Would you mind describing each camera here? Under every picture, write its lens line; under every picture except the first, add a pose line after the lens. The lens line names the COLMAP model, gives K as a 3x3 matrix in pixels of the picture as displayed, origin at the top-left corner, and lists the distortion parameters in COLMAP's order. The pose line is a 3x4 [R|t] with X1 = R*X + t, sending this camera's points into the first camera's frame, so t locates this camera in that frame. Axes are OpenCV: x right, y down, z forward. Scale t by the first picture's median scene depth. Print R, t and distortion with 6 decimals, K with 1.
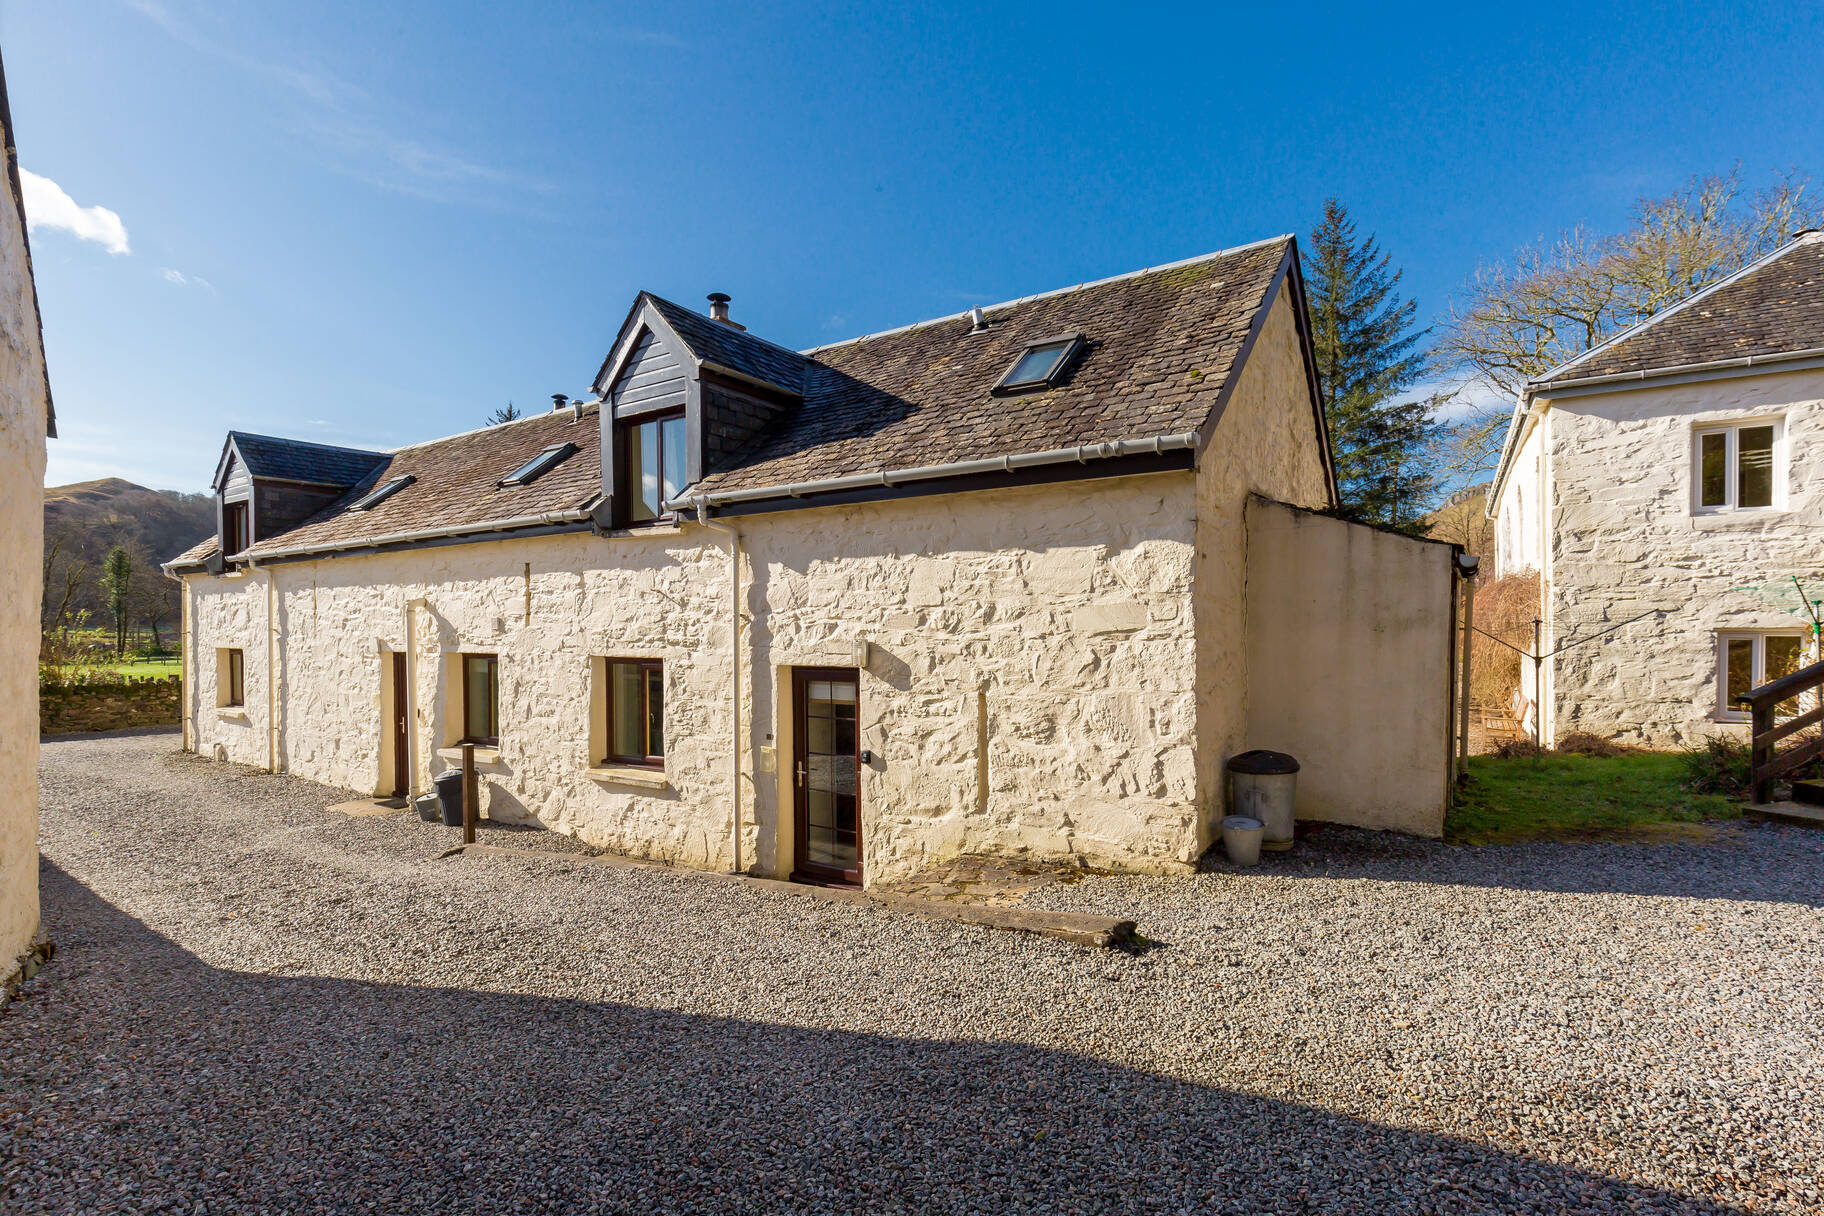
lens RADIAL K [[816.8, 0, 912.2], [0, 816.8, 646.5], [0, 0, 1]] dist [0.004998, -0.001385]
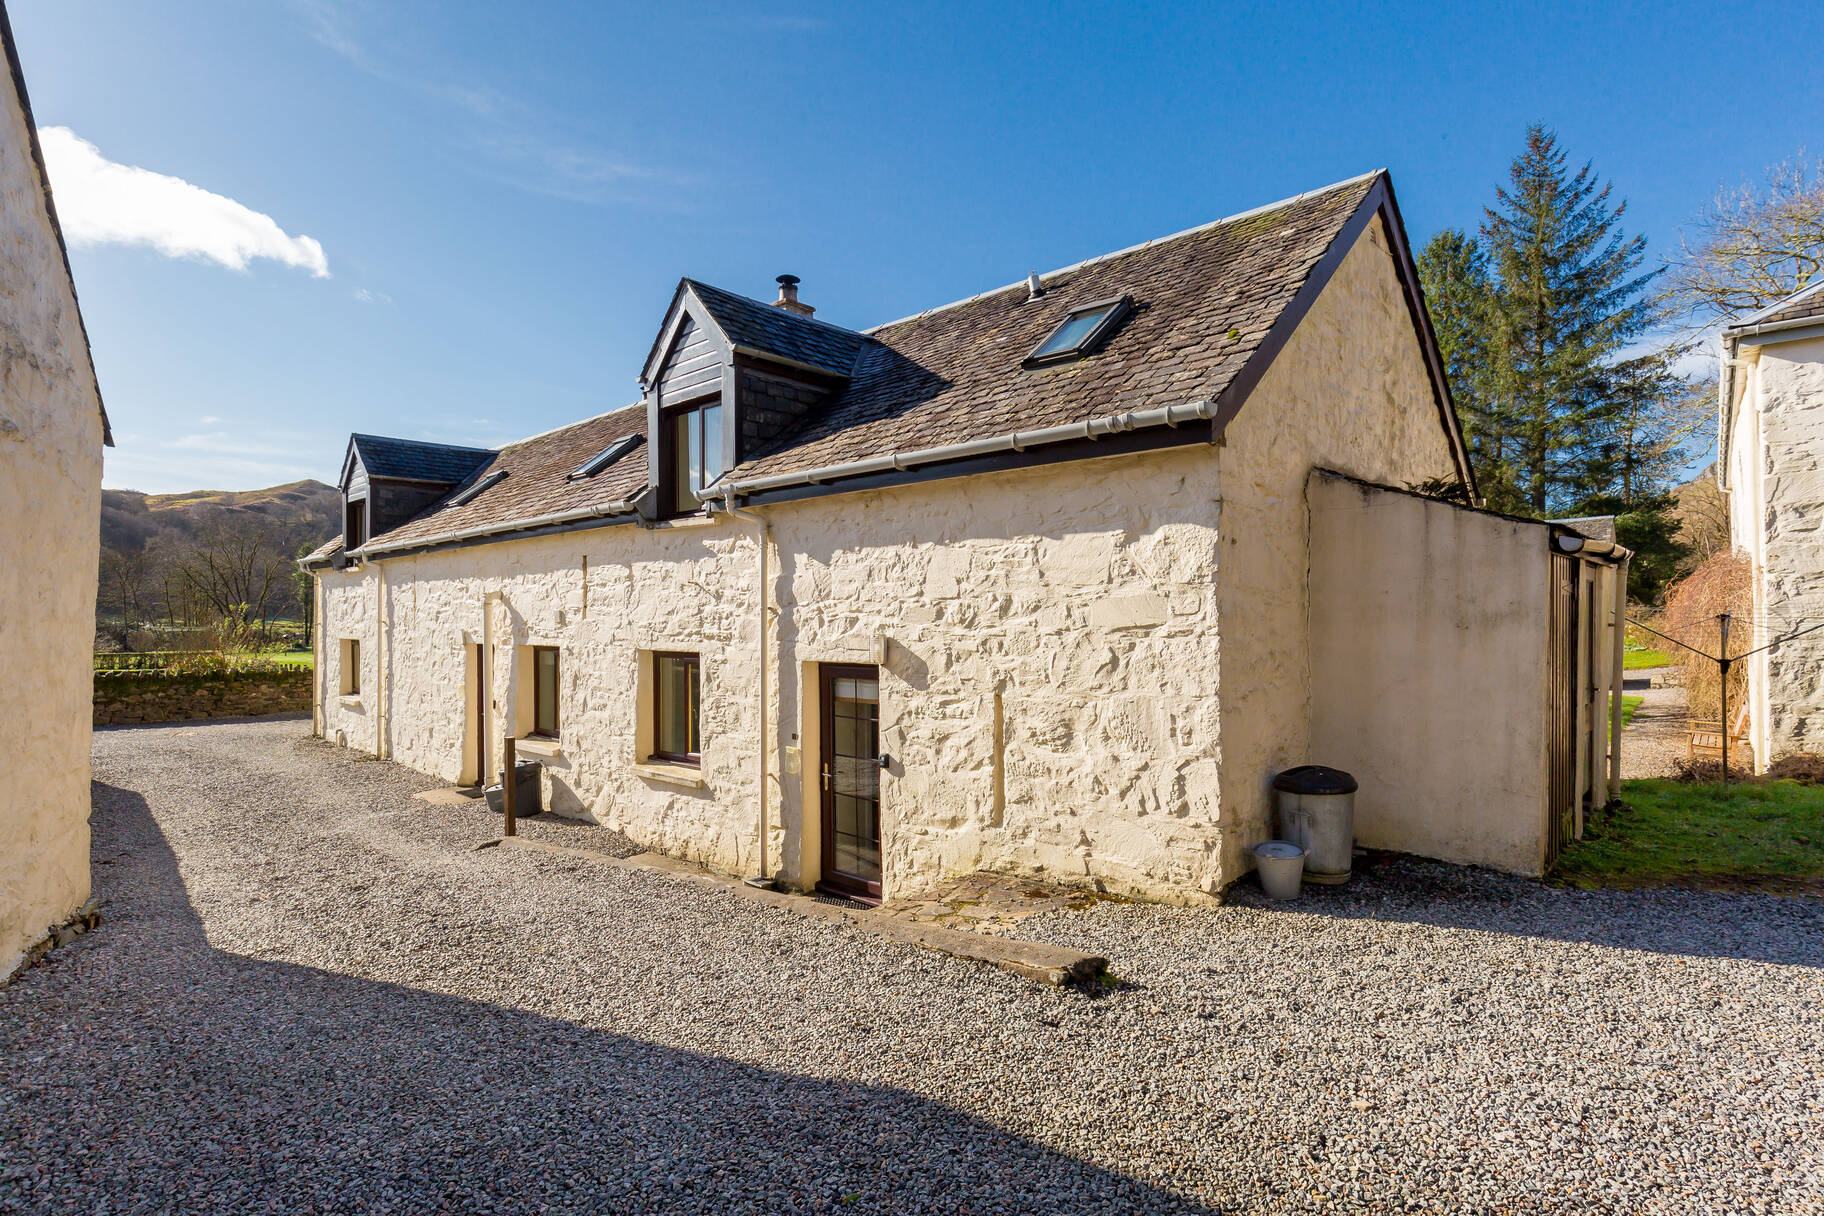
lens RADIAL K [[870.0, 0, 911.2], [0, 870.0, 626.7], [0, 0, 1]] dist [-0.002895, 0.000181]
pose [[0.987857, 0.003471, -0.155329, 0.108369], [-0.005923, 0.999865, -0.015326, -0.002092], [0.155255, 0.016060, 0.987744, 0.020910]]
